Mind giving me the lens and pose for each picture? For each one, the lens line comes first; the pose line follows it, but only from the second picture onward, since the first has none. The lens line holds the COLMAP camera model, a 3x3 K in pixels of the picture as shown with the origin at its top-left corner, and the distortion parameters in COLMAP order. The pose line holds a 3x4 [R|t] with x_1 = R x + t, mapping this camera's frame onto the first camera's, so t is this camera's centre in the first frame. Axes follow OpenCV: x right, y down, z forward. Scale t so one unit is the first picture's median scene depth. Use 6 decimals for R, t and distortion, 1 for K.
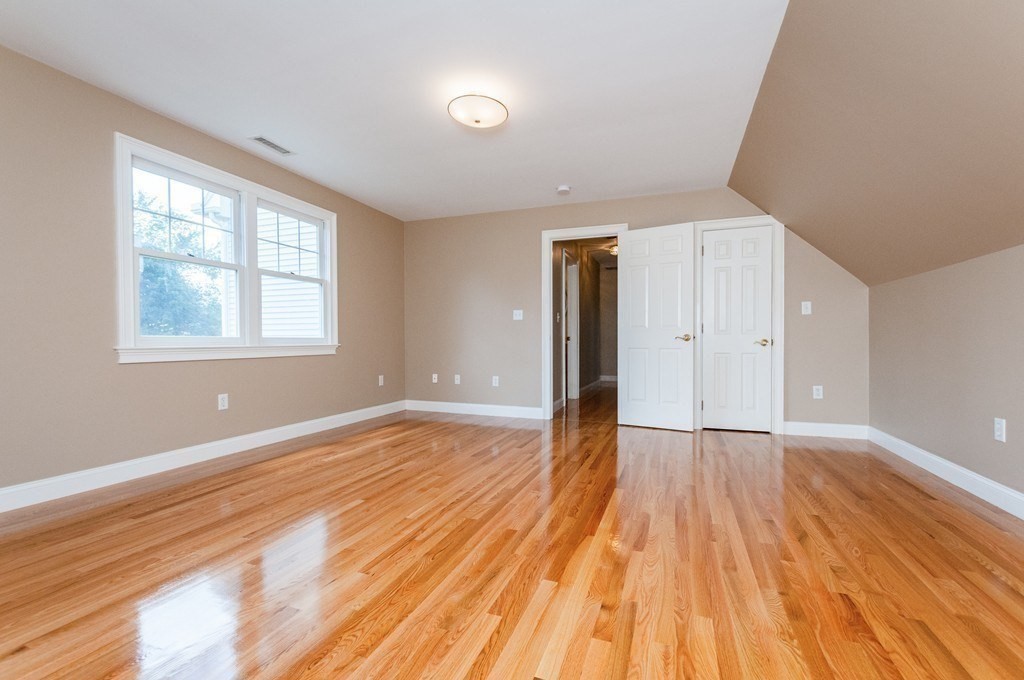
lens RADIAL K [[461.8, 0, 515.0], [0, 461.8, 333.7], [0, 0, 1]] dist [0.005722, -0.002157]
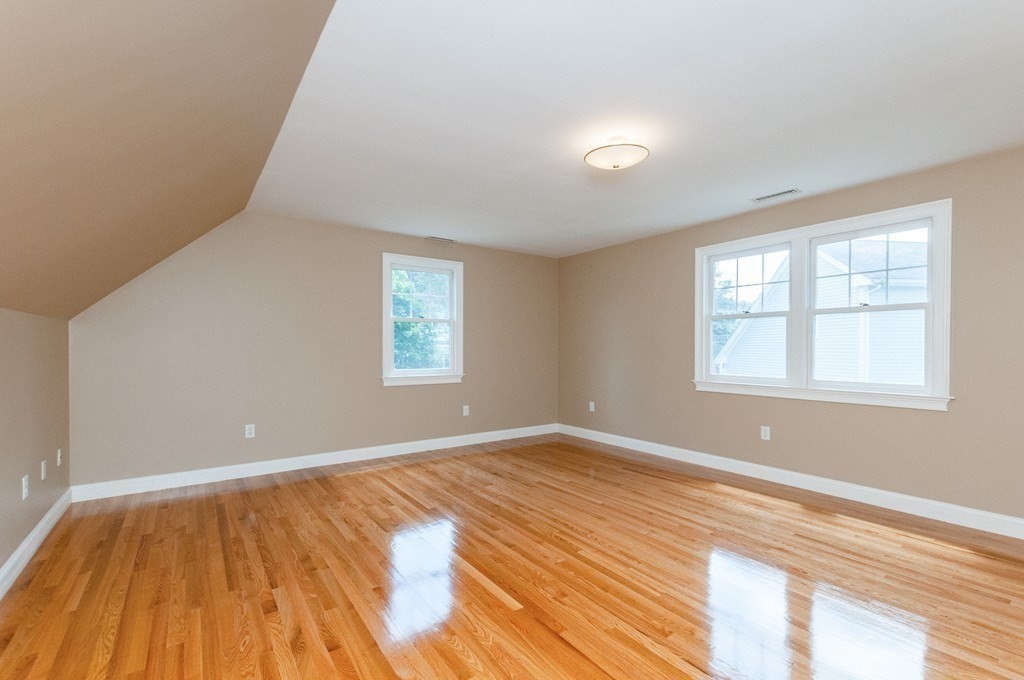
lens RADIAL K [[461.8, 0, 512.2], [0, 461.8, 346.6], [0, 0, 1]] dist [0.005722, -0.002157]
pose [[-0.583424, 0.002210, -0.812165, 0.836969], [0.016345, 0.999826, -0.009021, -0.087251], [0.812003, -0.018538, -0.583358, 1.419267]]
